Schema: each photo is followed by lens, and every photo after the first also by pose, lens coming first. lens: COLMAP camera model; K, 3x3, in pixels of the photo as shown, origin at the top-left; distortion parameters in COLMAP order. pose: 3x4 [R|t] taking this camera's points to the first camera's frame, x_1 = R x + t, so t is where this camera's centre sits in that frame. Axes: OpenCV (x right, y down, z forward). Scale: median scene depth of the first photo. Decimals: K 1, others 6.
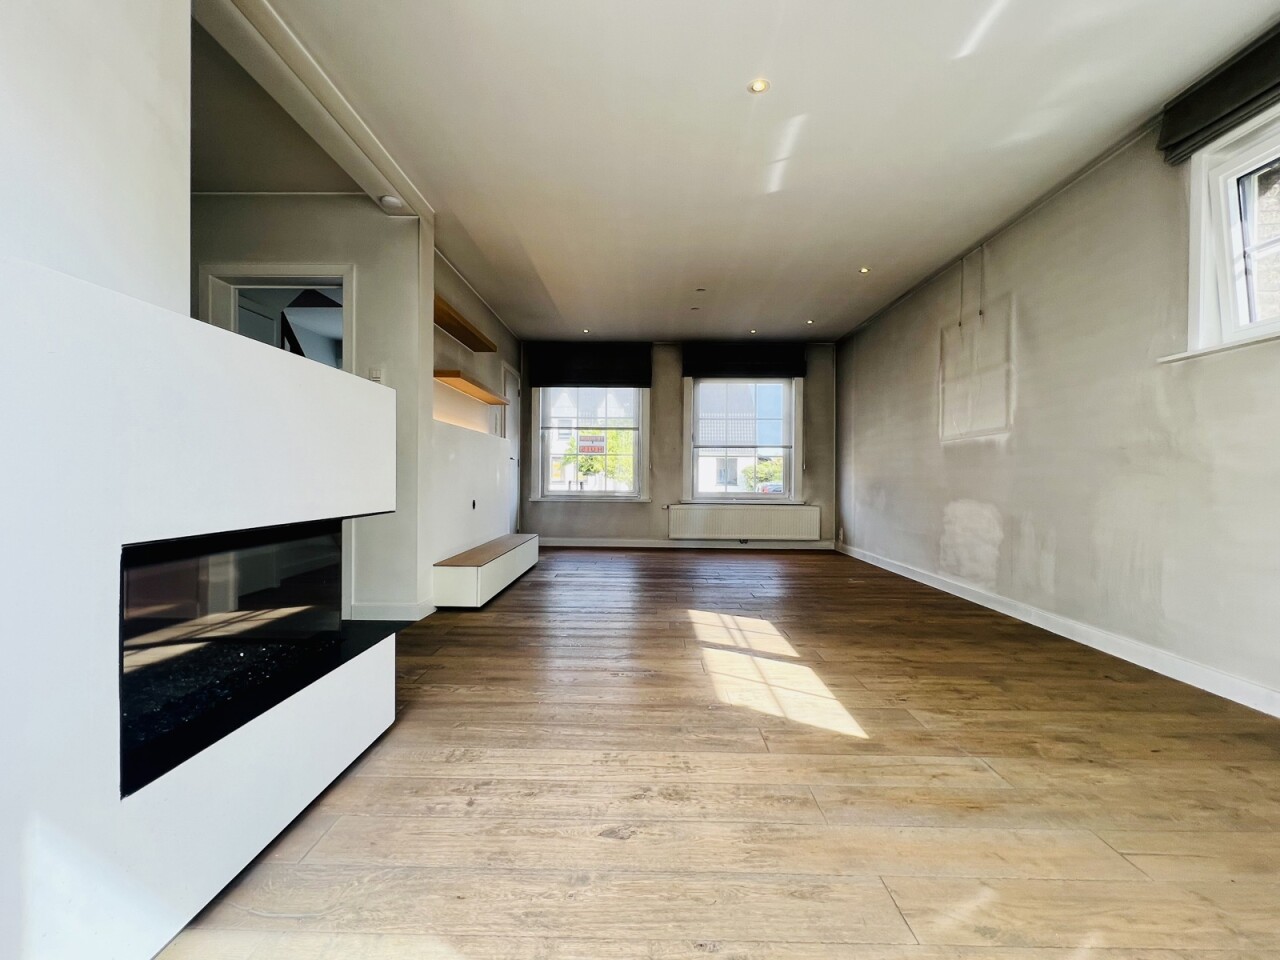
lens RADIAL K [[608.3, 0, 636.5], [0, 608.3, 480.3], [0, 0, 1]] dist [-0.002684, -0.001261]
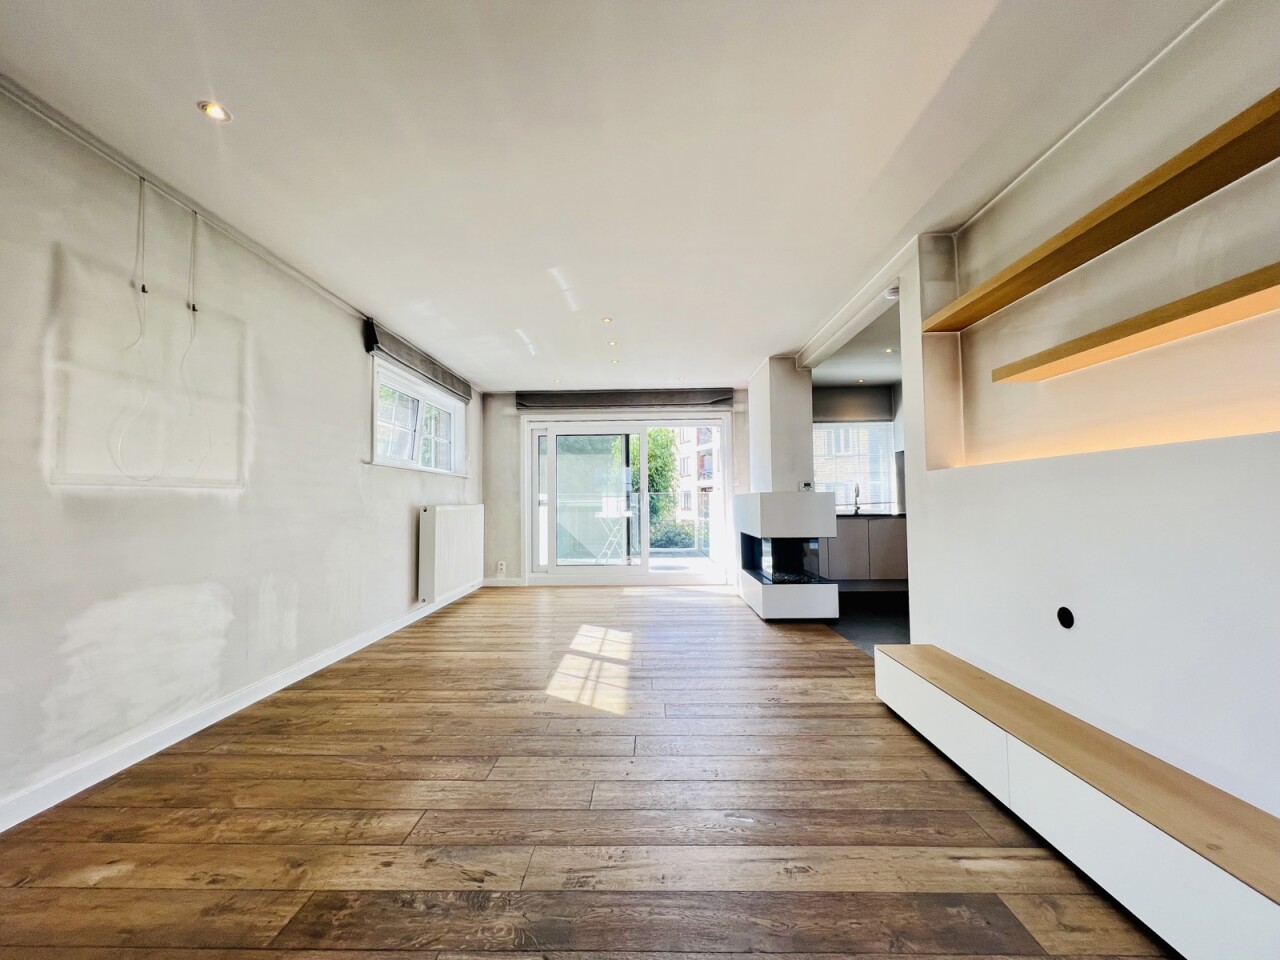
lens RADIAL K [[513.0, 0, 642.5], [0, 513.0, 478.4], [0, 0, 1]] dist [-0.000986, 0.000434]
pose [[-0.999992, 0.003361, -0.002327, 0.053970], [0.003455, 0.999126, -0.041655, -0.051481], [0.002185, -0.041662, -0.999129, 1.434693]]
